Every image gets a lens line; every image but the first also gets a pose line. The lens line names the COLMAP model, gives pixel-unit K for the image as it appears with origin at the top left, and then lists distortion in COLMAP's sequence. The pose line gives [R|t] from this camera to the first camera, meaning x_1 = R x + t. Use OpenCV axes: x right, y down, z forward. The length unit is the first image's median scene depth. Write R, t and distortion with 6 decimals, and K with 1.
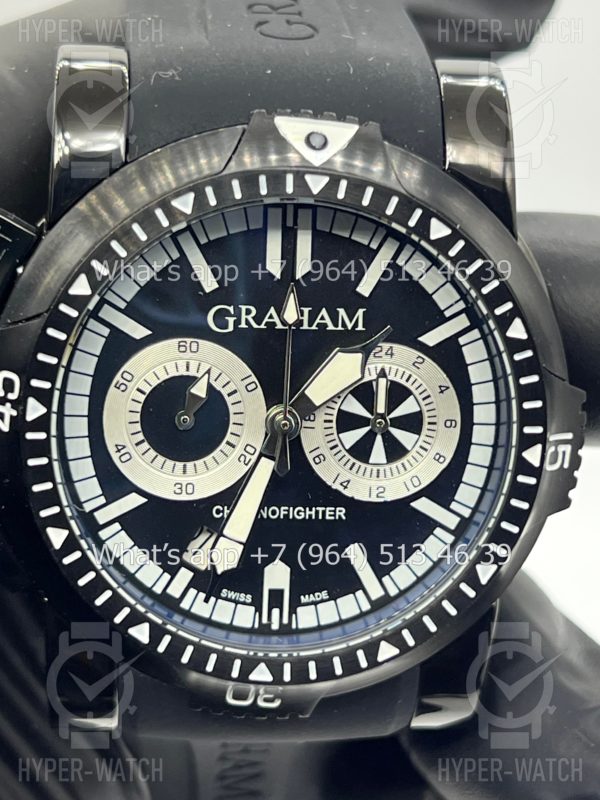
lens RADIAL K [[1872.0, 0, 293.2], [0, 1872.0, 398.4], [0, 0, 1]] dist [0.290055, 0.000000]
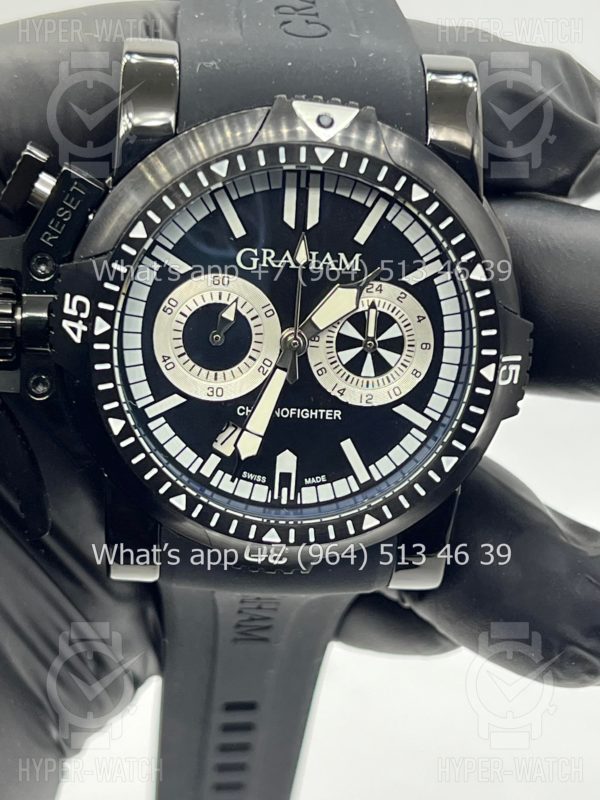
lens RADIAL K [[1872.0, 0, 296.6], [0, 1872.0, 407.3], [0, 0, 1]] dist [0.290055, 0.000000]
pose [[0.999572, 0.025799, -0.013819, 0.015188], [-0.025263, 0.998973, 0.037612, 0.009297], [0.014775, -0.037247, 0.999197, -0.275533]]
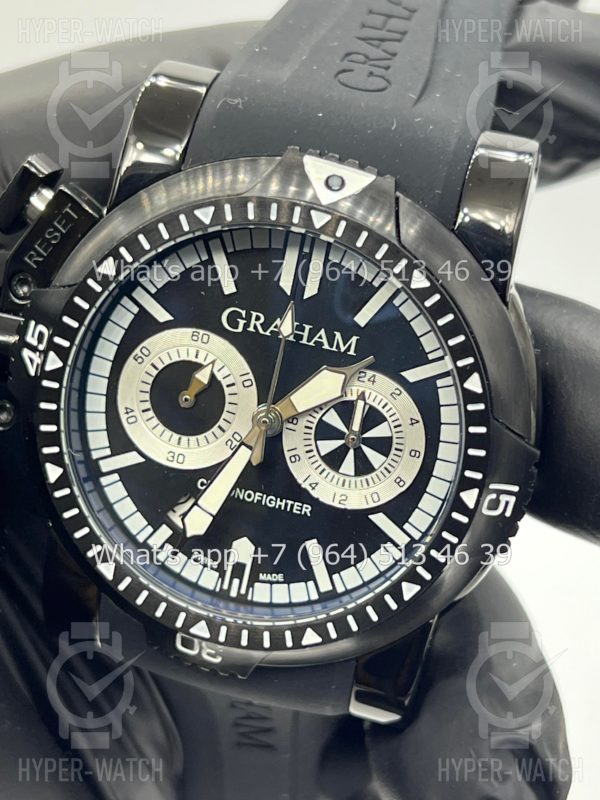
lens RADIAL K [[1872.0, 0, 306.7], [0, 1872.0, 401.4], [0, 0, 1]] dist [0.290055, 0.000000]
pose [[0.947685, 0.214114, -0.236746, 0.283324], [-0.211695, 0.976676, 0.035901, -0.043855], [0.238912, 0.016095, 0.970908, -0.097243]]
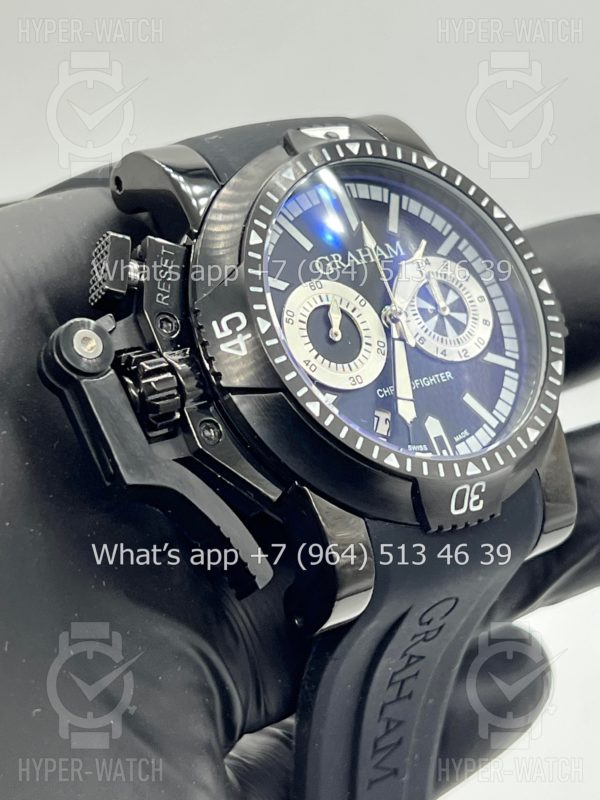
lens RADIAL K [[1872.0, 0, 296.0], [0, 1872.0, 437.6], [0, 0, 1]] dist [0.290055, 0.000000]
pose [[0.823203, -0.283343, 0.491989, -0.771677], [0.468125, 0.829060, -0.305808, 0.476159], [-0.321240, 0.482054, 0.815125, -0.065754]]
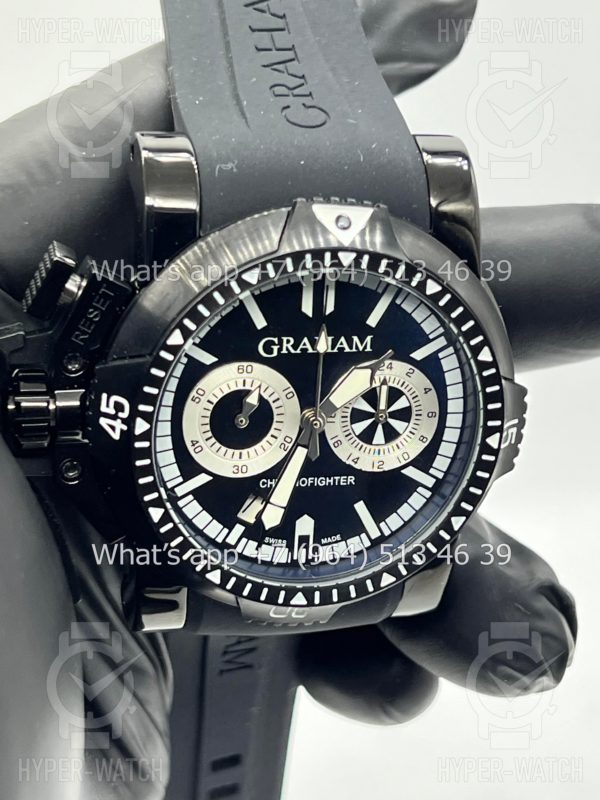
lens RADIAL K [[1872.0, 0, 298.2], [0, 1872.0, 400.2], [0, 0, 1]] dist [0.290055, 0.000000]
pose [[0.991067, -0.027018, 0.130598, -0.193166], [0.004023, 0.984876, 0.173216, -0.237099], [-0.133303, -0.171143, 0.976187, -0.323726]]
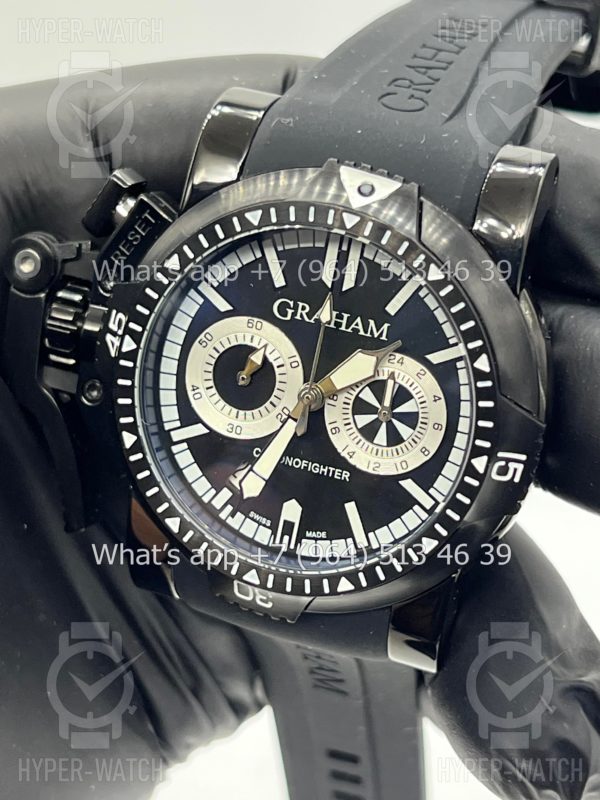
lens RADIAL K [[1872.0, 0, 315.7], [0, 1872.0, 409.3], [0, 0, 1]] dist [0.290055, 0.000000]
pose [[0.910303, 0.219342, -0.351053, 0.458016], [-0.218658, 0.974892, 0.042129, -0.034027], [0.351479, 0.038410, 0.935407, -0.221360]]
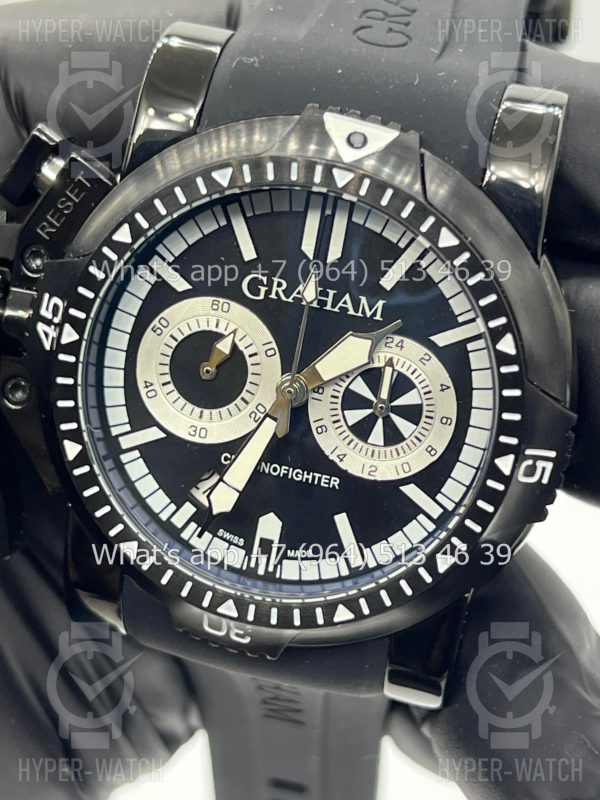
lens RADIAL K [[1872.0, 0, 303.4], [0, 1872.0, 398.4], [0, 0, 1]] dist [0.290055, 0.000000]
pose [[0.950794, 0.189706, -0.244953, 0.269654], [-0.188007, 0.981693, 0.030526, -0.016890], [0.246259, 0.017028, 0.969054, -0.059297]]
